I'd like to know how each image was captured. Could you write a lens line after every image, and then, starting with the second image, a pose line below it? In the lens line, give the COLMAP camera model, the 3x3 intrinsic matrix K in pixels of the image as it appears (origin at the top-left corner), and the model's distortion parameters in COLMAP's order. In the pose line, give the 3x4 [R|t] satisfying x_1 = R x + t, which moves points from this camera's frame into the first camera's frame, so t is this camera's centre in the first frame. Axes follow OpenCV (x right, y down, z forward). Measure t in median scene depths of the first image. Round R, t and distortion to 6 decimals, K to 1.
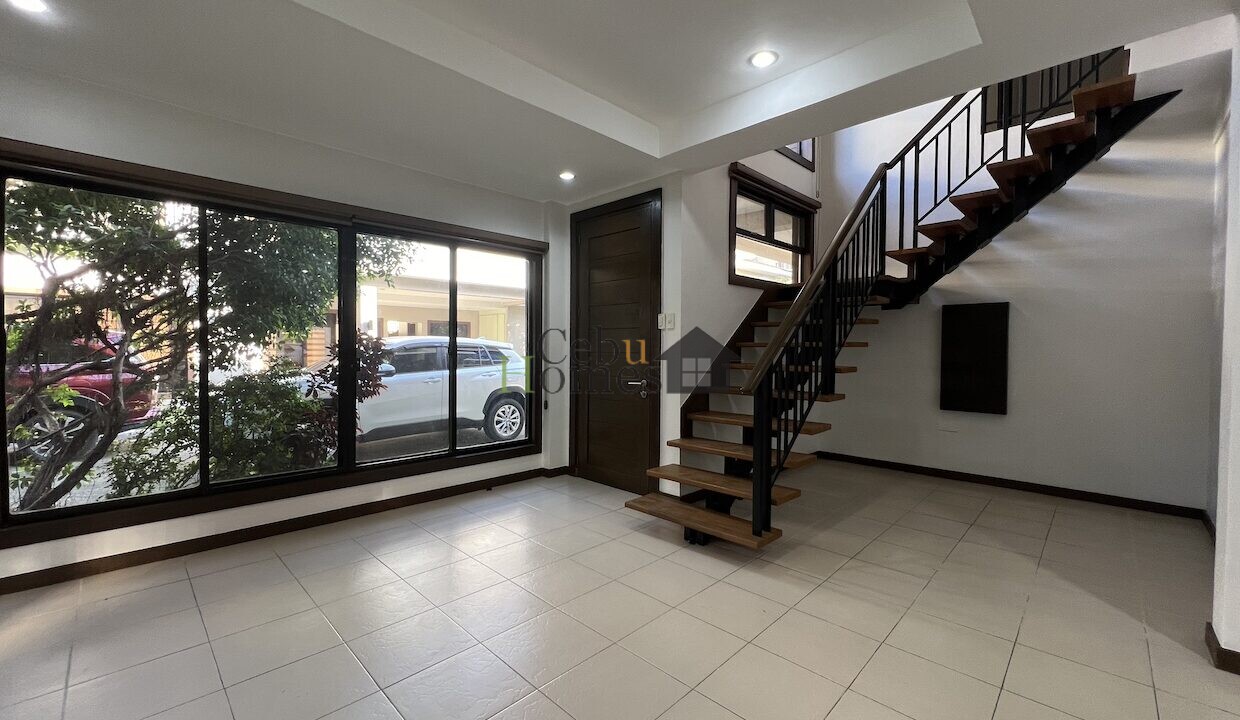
lens RADIAL K [[495.7, 0, 620.3], [0, 495.7, 356.0], [0, 0, 1]] dist [0.000258, 0.000330]
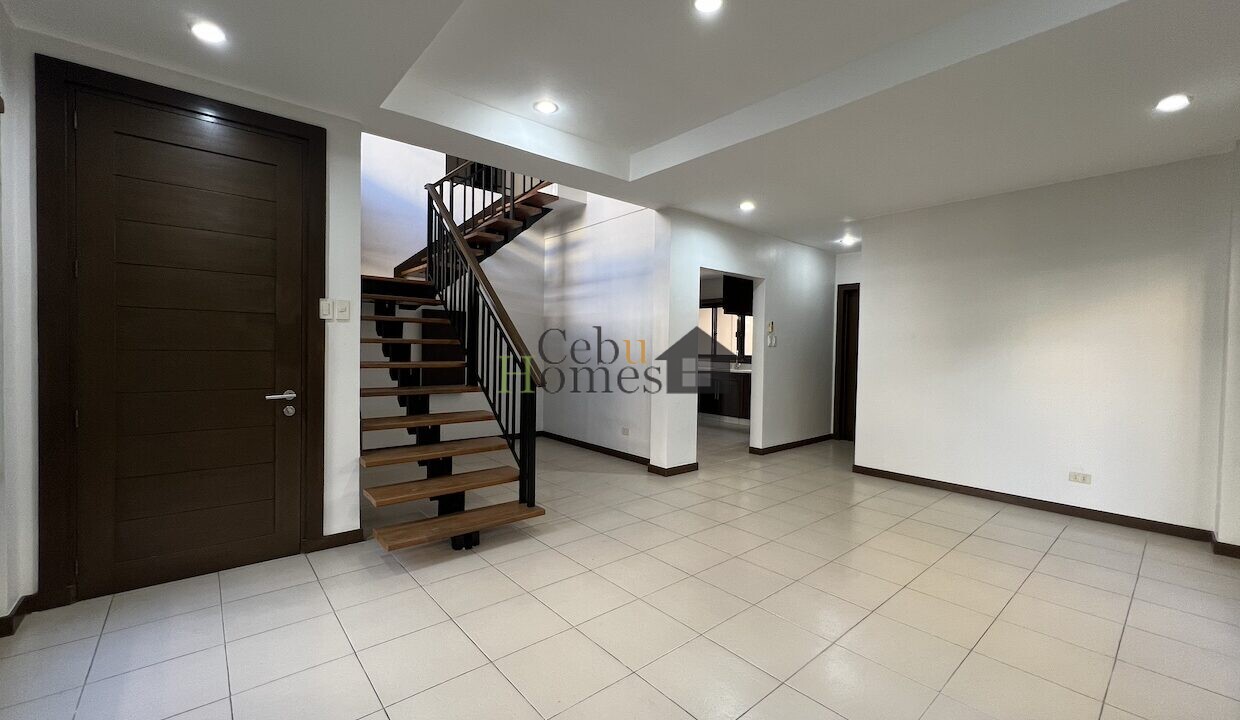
lens RADIAL K [[495.7, 0, 620.4], [0, 495.7, 358.6], [0, 0, 1]] dist [0.000258, 0.000330]
pose [[0.086118, -0.024765, 0.995977, -0.731449], [0.001683, 0.999693, 0.024712, -0.015460], [-0.996283, -0.000452, 0.086134, 0.578724]]
